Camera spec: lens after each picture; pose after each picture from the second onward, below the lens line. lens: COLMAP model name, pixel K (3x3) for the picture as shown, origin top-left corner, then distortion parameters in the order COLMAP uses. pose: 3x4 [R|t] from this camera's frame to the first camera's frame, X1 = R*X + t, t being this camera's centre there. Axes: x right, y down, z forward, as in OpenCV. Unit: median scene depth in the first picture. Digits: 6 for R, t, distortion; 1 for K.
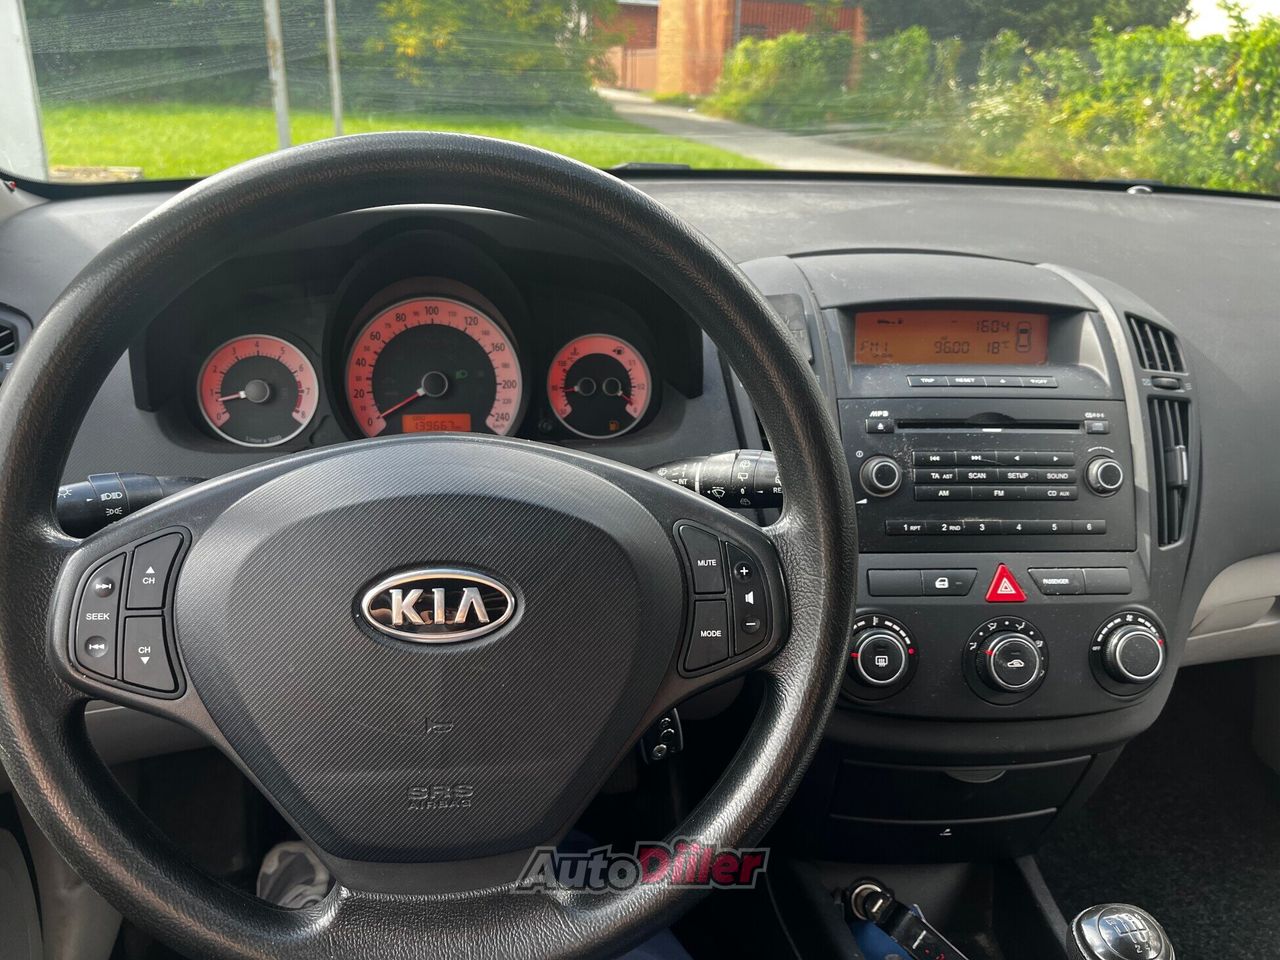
lens RADIAL K [[987.7, 0, 651.0], [0, 987.7, 480.4], [0, 0, 1]] dist [0.079321, -0.126265]
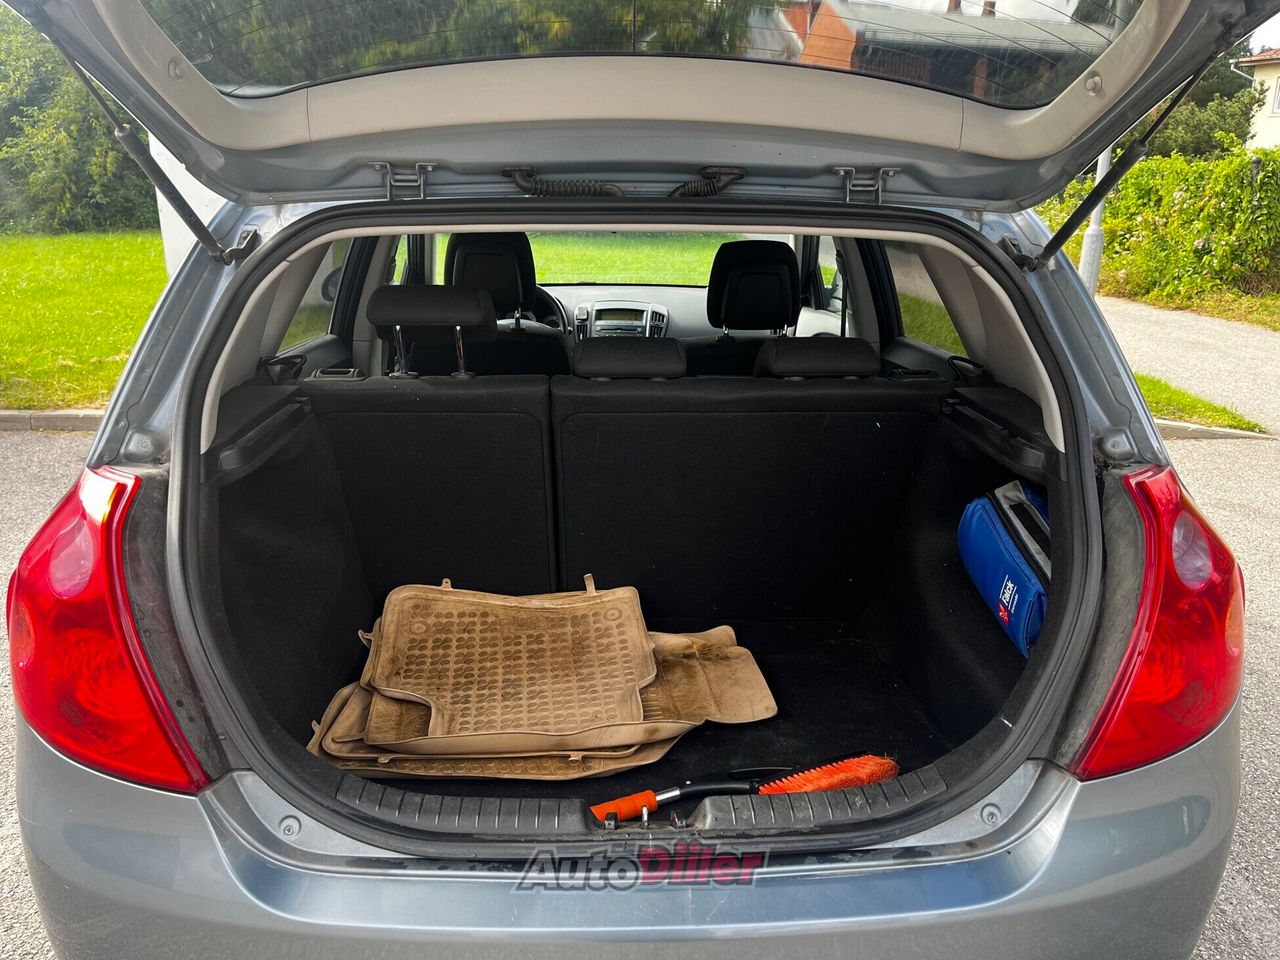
lens RADIAL K [[987.7, 0, 651.0], [0, 987.7, 480.4], [0, 0, 1]] dist [0.079321, -0.126265]
pose [[0.988106, 0.011733, -0.153324, 1.232245], [-0.027591, 0.994431, -0.101710, 1.184160], [0.151277, 0.104730, 0.982928, -3.804841]]
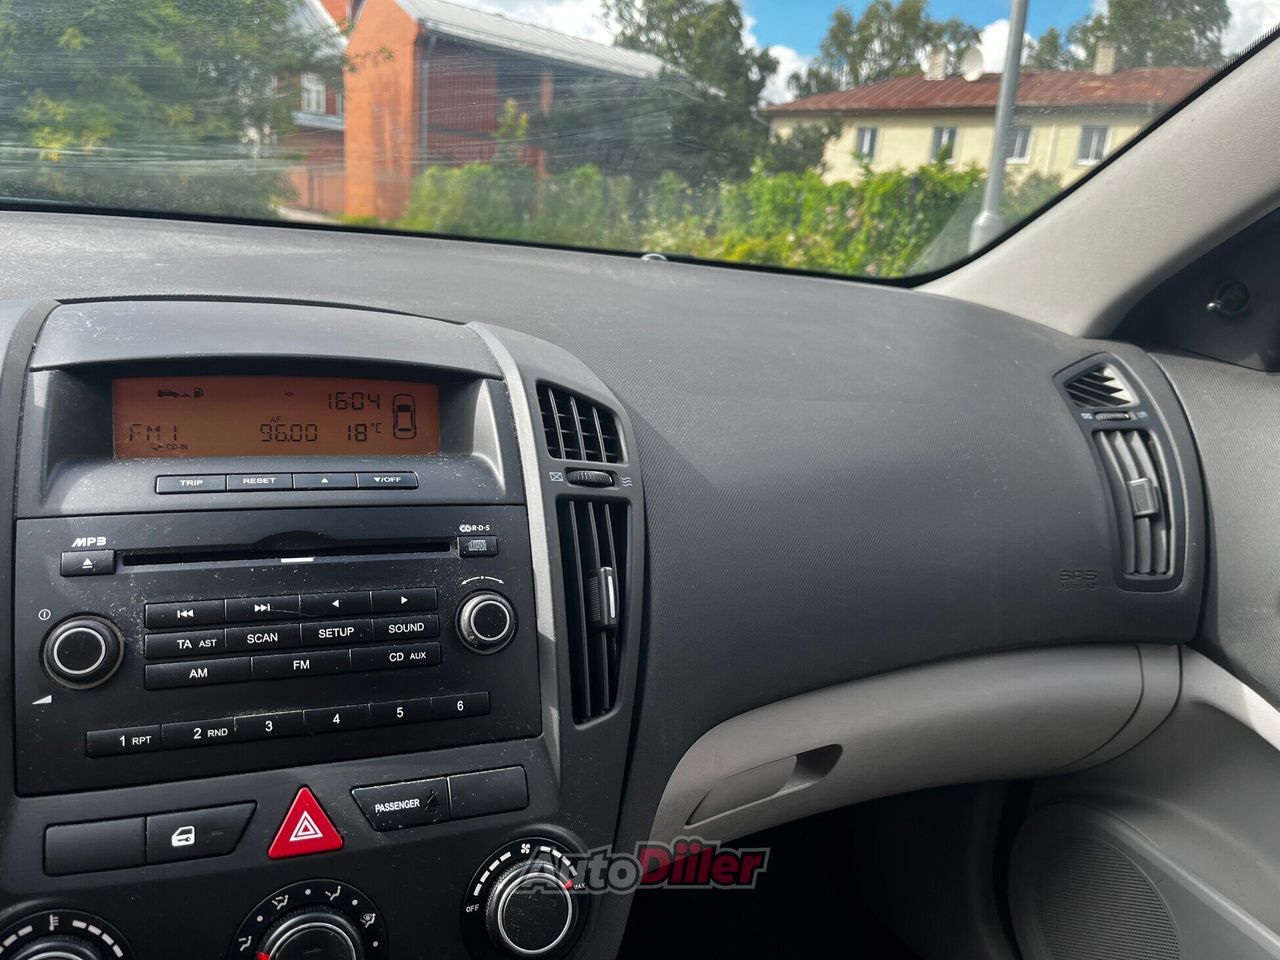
lens RADIAL K [[987.7, 0, 651.0], [0, 987.7, 480.4], [0, 0, 1]] dist [0.079321, -0.126265]
pose [[0.958236, -0.028691, 0.284534, 0.347485], [0.062021, 0.992124, -0.108830, -0.017193], [-0.279171, 0.121932, 0.952468, 0.319944]]
